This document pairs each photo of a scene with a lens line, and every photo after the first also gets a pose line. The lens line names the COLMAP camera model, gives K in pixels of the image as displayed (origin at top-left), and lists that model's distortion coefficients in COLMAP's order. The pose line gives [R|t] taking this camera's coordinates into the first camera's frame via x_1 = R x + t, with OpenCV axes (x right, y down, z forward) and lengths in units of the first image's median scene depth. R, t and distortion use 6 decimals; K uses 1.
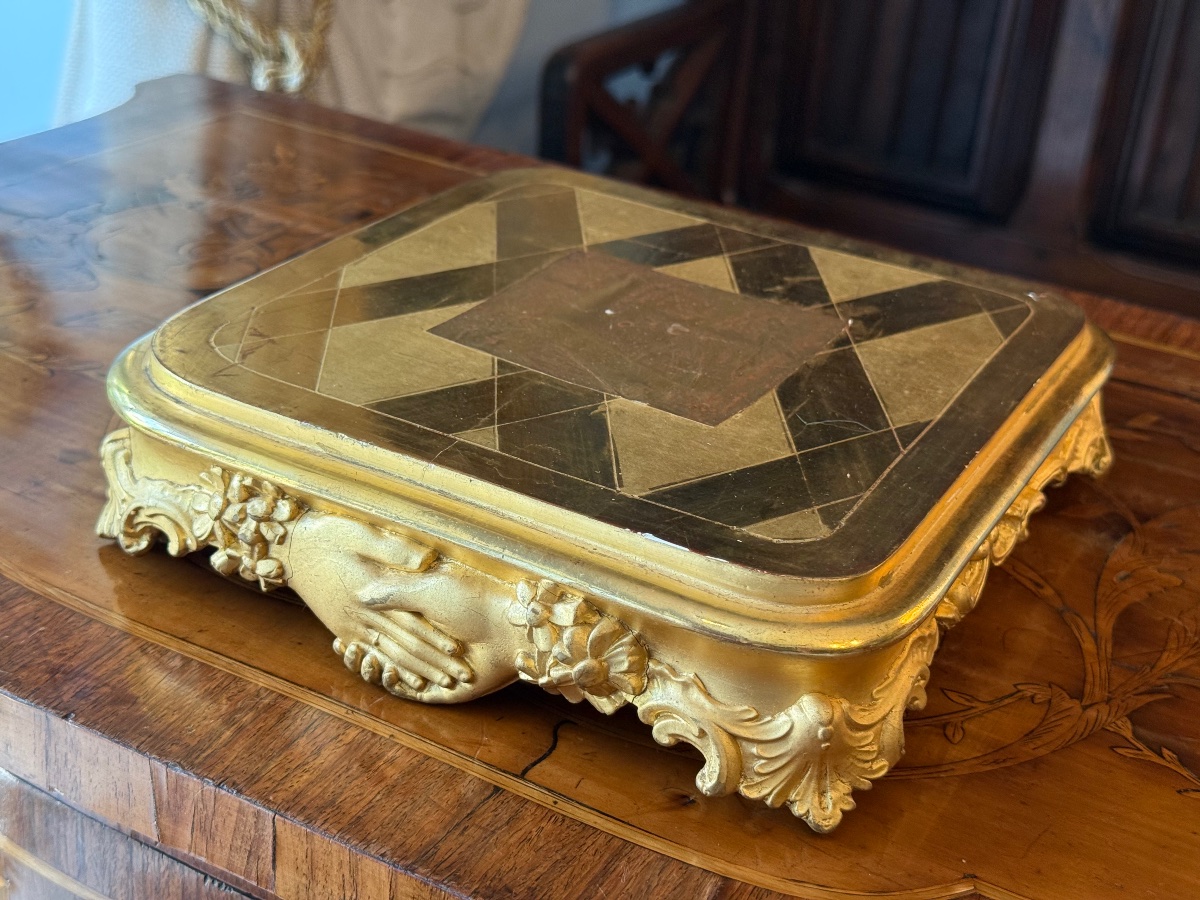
lens RADIAL K [[1747.9, 0, 600.0], [0, 1747.9, 450.0], [0, 0, 1]] dist [0.169858, -0.395108]
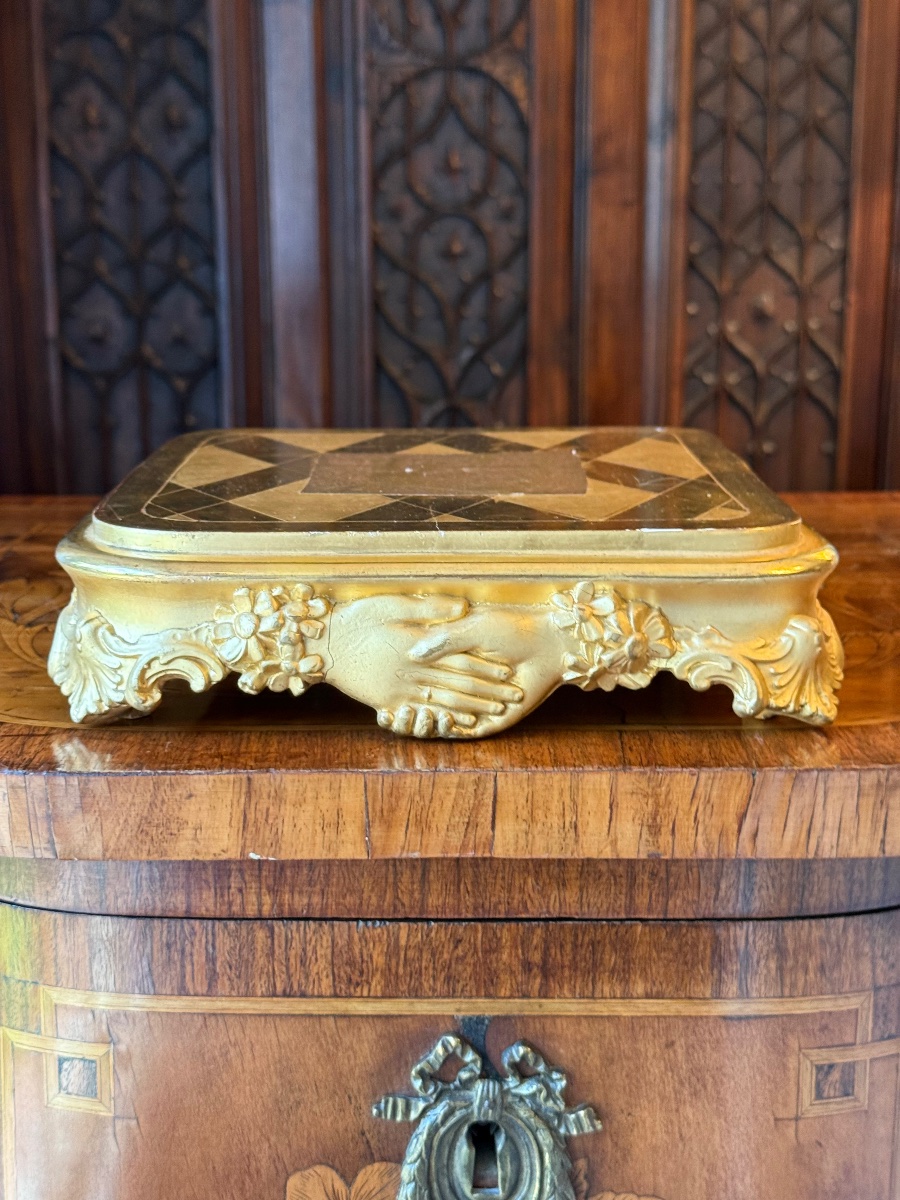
lens RADIAL K [[1751.8, 0, 451.2], [0, 1751.8, 580.9], [0, 0, 1]] dist [0.156661, -0.283735]
pose [[0.869145, -0.183196, 0.459377, -0.638986], [0.287234, 0.943131, -0.167335, 0.239280], [-0.402597, 0.277387, 0.872337, -0.031262]]
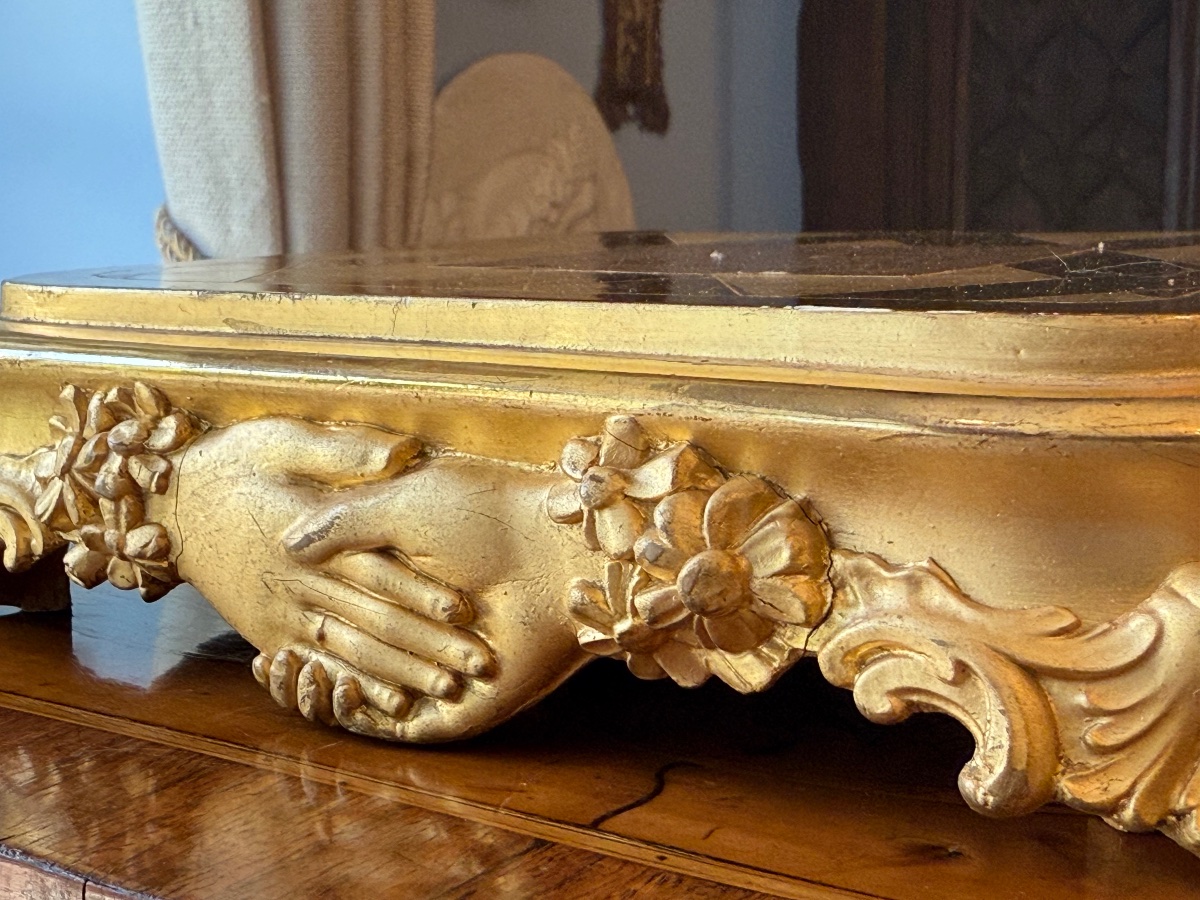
lens RADIAL K [[1689.0, 0, 520.4], [0, 1689.0, 452.3], [0, 0, 1]] dist [0.017902, -0.014269]
pose [[0.990912, -0.079739, -0.108333, -0.004804], [0.041273, 0.946744, -0.319332, 0.229390], [0.128026, 0.311959, 0.941430, 0.504625]]
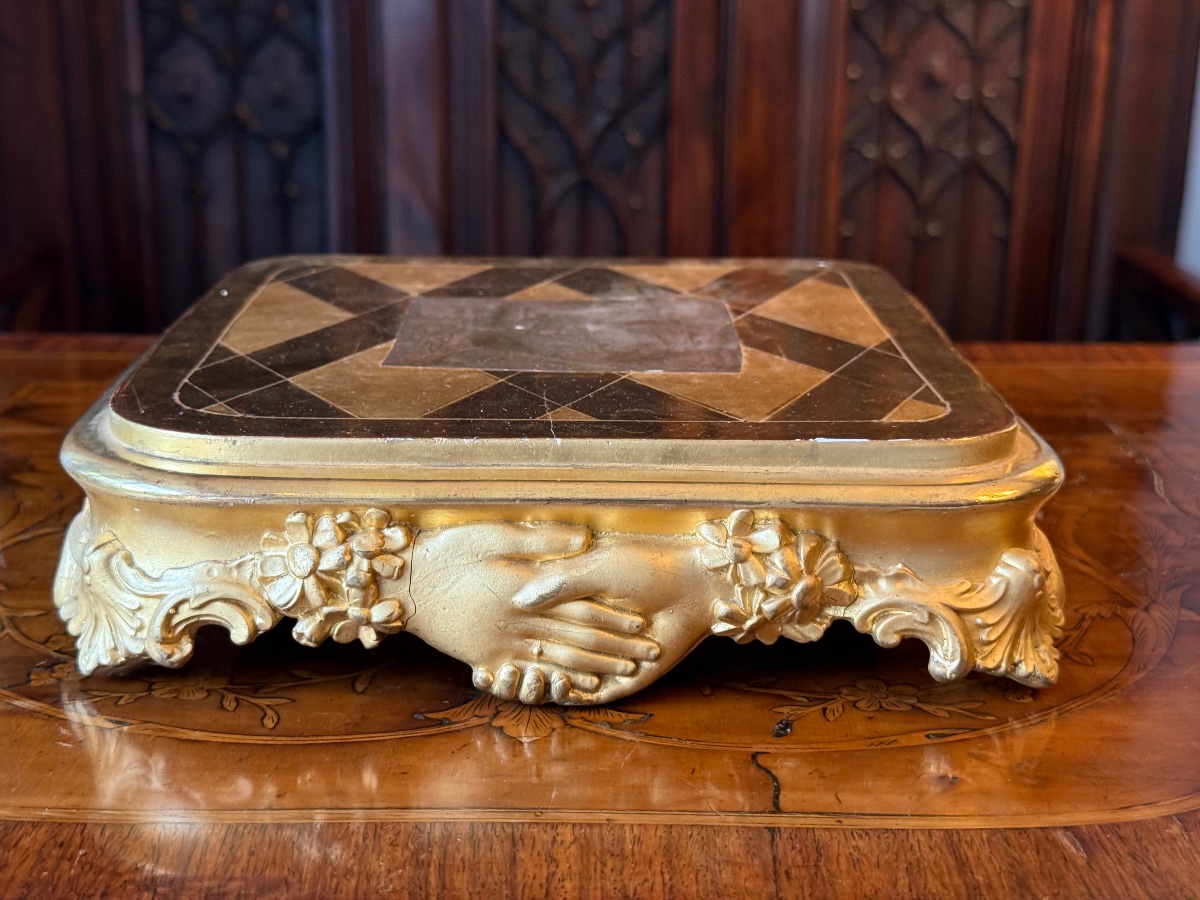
lens RADIAL K [[1751.8, 0, 600.0], [0, 1751.8, 450.0], [0, 0, 1]] dist [0.156661, -0.283735]
pose [[0.867835, -0.210018, 0.450283, -0.488875], [0.276904, 0.956918, -0.087360, 0.099692], [-0.412537, 0.200500, 0.888602, 0.173931]]
